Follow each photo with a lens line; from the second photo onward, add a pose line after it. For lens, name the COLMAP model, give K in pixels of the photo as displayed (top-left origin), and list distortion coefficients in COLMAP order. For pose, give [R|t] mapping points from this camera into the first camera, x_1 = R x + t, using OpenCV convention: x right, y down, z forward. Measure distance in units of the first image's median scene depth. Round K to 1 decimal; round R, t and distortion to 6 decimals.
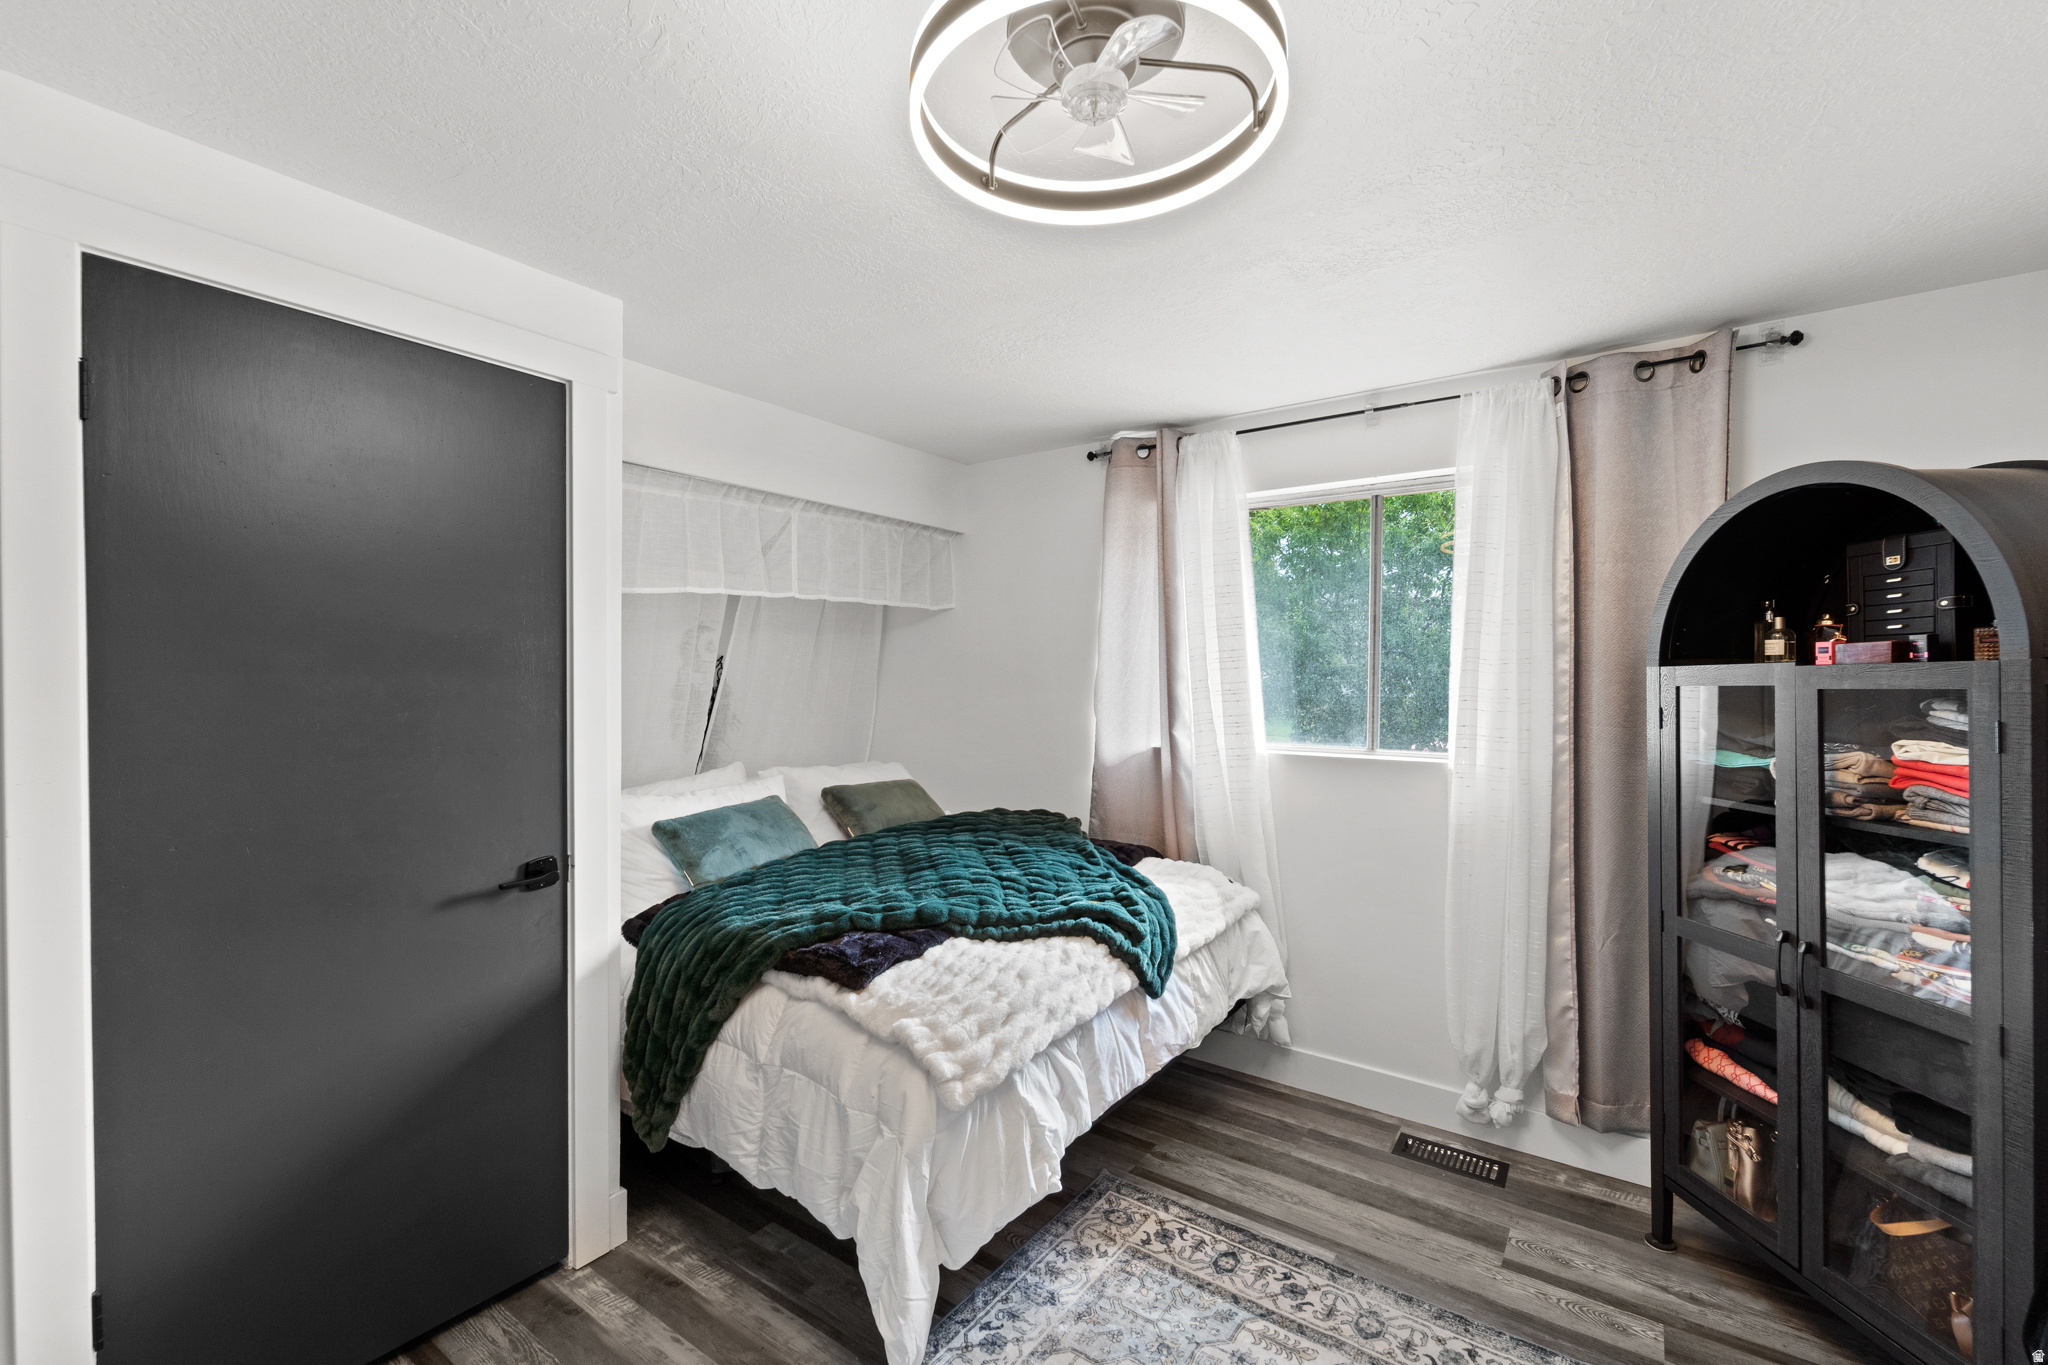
lens RADIAL K [[853.9, 0, 1024.0], [0, 853.9, 682.5], [0, 0, 1]] dist [0.000441, -0.000348]
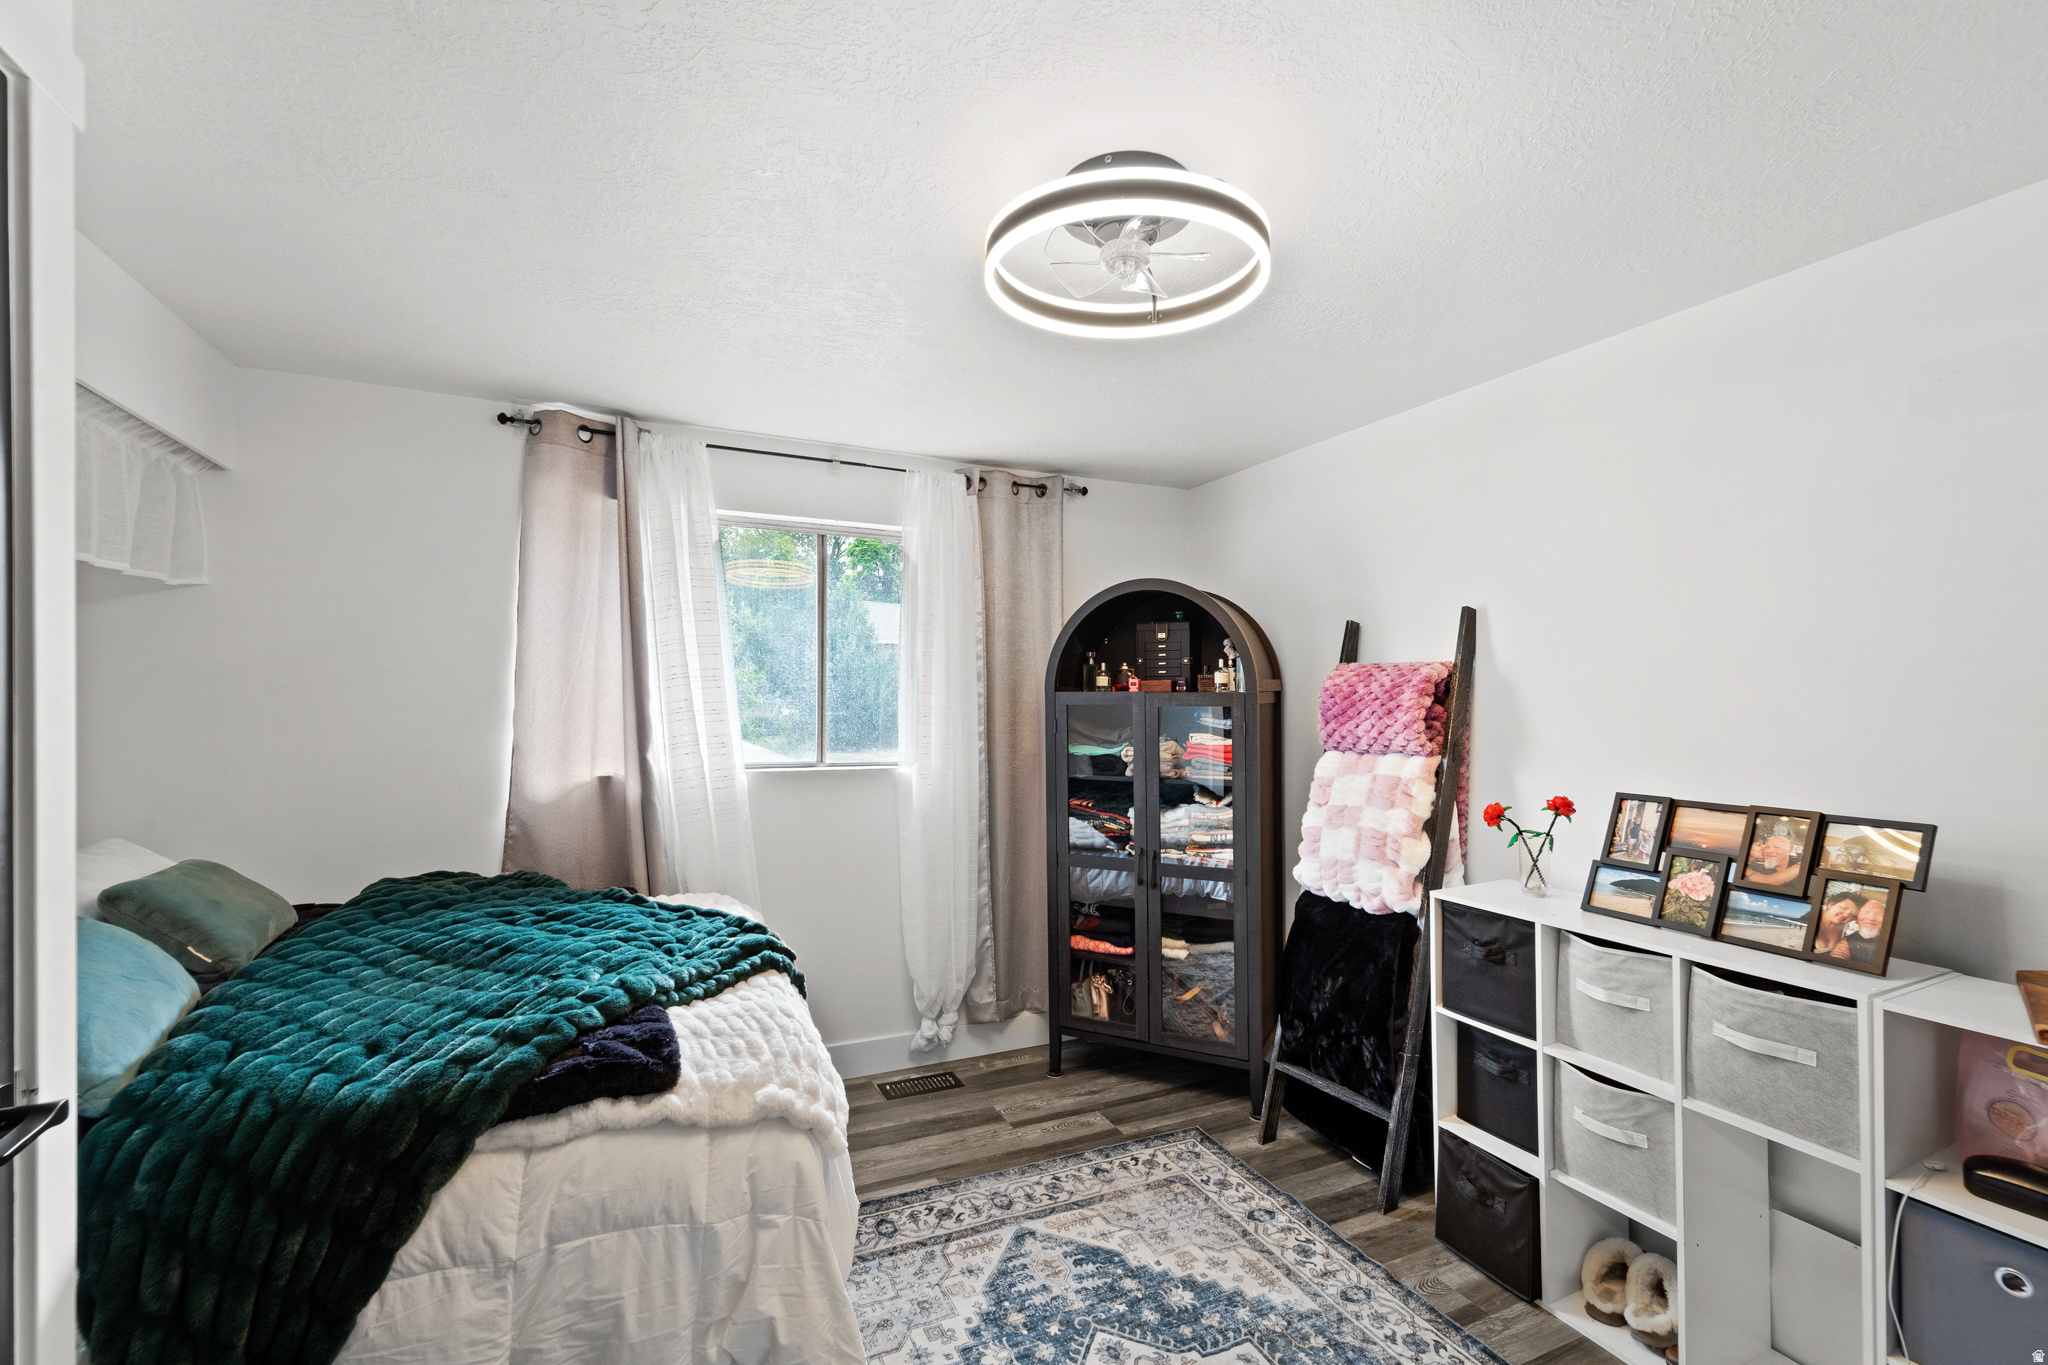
lens RADIAL K [[903.6, 0, 1028.9], [0, 903.6, 693.6], [0, 0, 1]] dist [0.017276, -0.000067]
pose [[0.494011, 0.005744, 0.869437, -0.677458], [-0.001569, 0.999982, -0.005715, -0.006348], [-0.869454, 0.001459, 0.494011, 0.248848]]
